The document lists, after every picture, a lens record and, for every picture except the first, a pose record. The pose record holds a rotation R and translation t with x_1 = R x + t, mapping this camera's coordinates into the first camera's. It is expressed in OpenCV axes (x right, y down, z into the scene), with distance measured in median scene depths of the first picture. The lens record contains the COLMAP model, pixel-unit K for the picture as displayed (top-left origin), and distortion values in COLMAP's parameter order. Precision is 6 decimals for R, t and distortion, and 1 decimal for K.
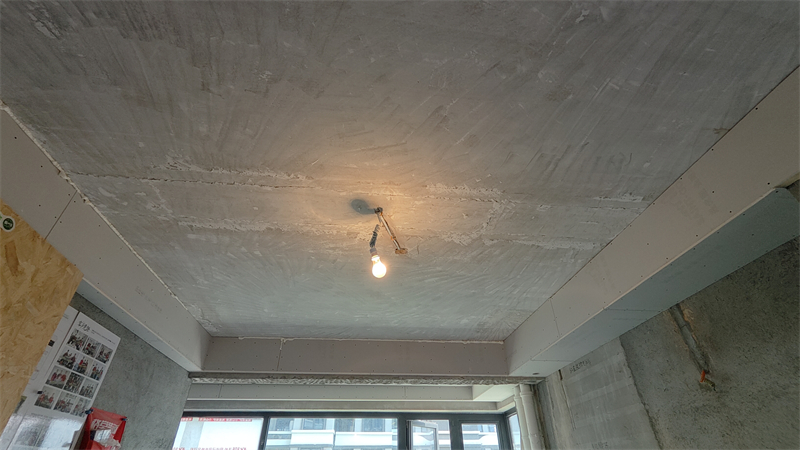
lens RADIAL K [[362.5, 0, 404.4], [0, 362.5, 225.5], [0, 0, 1]] dist [0.000711, -0.000095]
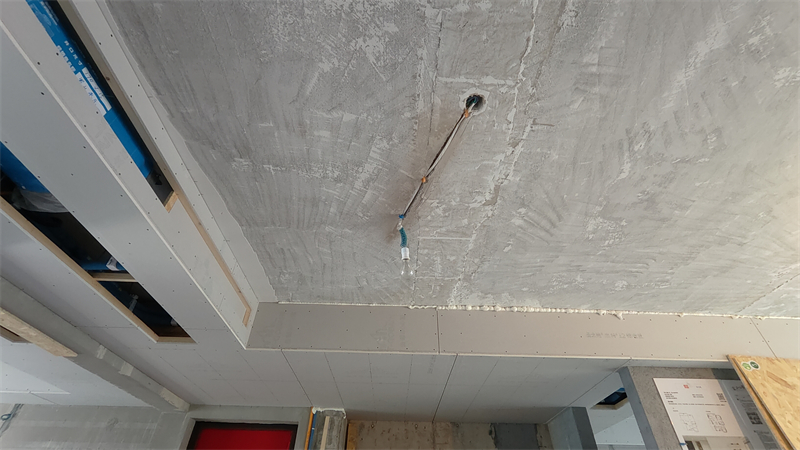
lens RADIAL K [[362.5, 0, 404.4], [0, 362.5, 225.5], [0, 0, 1]] dist [0.000711, -0.000095]
pose [[-0.085813, -0.638940, -0.764455, 0.632241], [0.564065, 0.601317, -0.565905, -0.321369], [0.821259, -0.479764, 0.308803, -0.451688]]
